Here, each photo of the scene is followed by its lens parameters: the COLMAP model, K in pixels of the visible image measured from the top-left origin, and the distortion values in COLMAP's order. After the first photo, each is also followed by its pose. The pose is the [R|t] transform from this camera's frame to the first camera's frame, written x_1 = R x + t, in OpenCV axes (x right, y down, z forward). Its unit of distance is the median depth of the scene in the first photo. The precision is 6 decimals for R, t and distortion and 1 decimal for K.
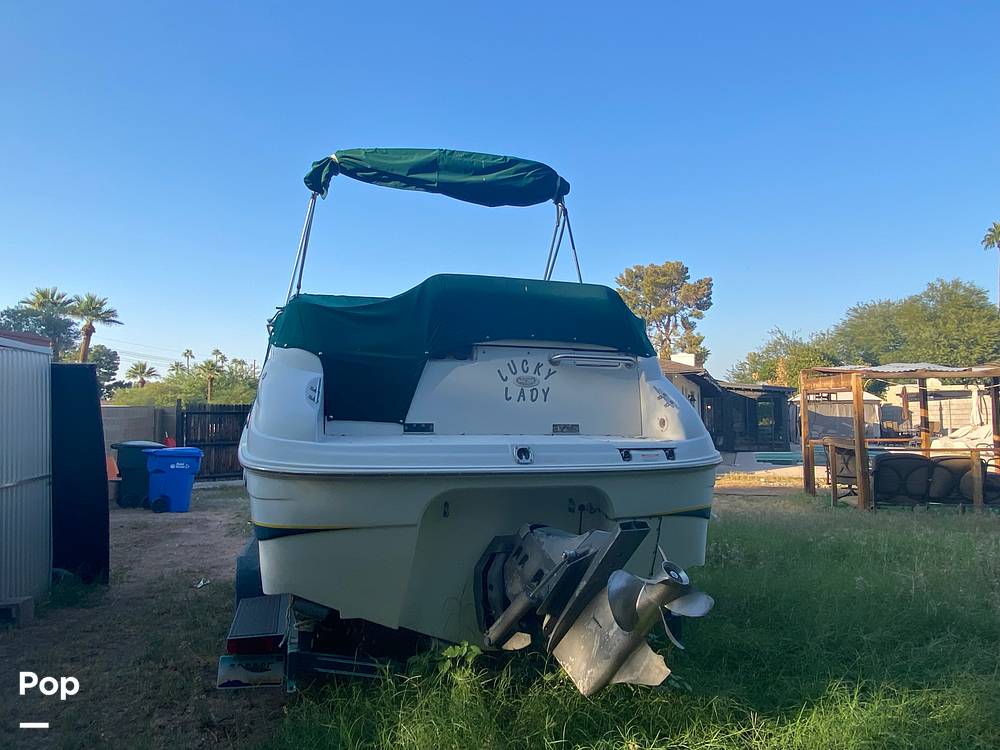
lens RADIAL K [[664.1, 0, 505.2], [0, 664.1, 376.6], [0, 0, 1]] dist [0.057728, -0.071654]
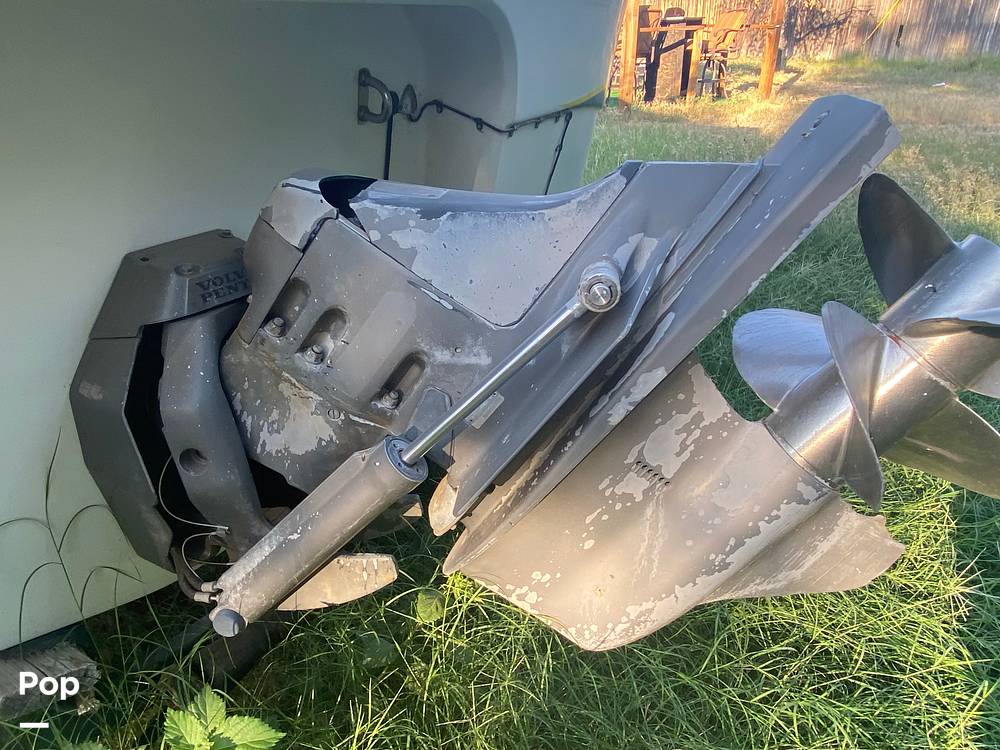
lens RADIAL K [[664.1, 0, 505.2], [0, 664.1, 376.6], [0, 0, 1]] dist [0.057728, -0.071654]
pose [[0.765434, -0.308994, 0.564477, -0.054531], [-0.022425, 0.863837, 0.503272, 0.137228], [-0.643124, -0.397880, 0.654281, 0.658942]]
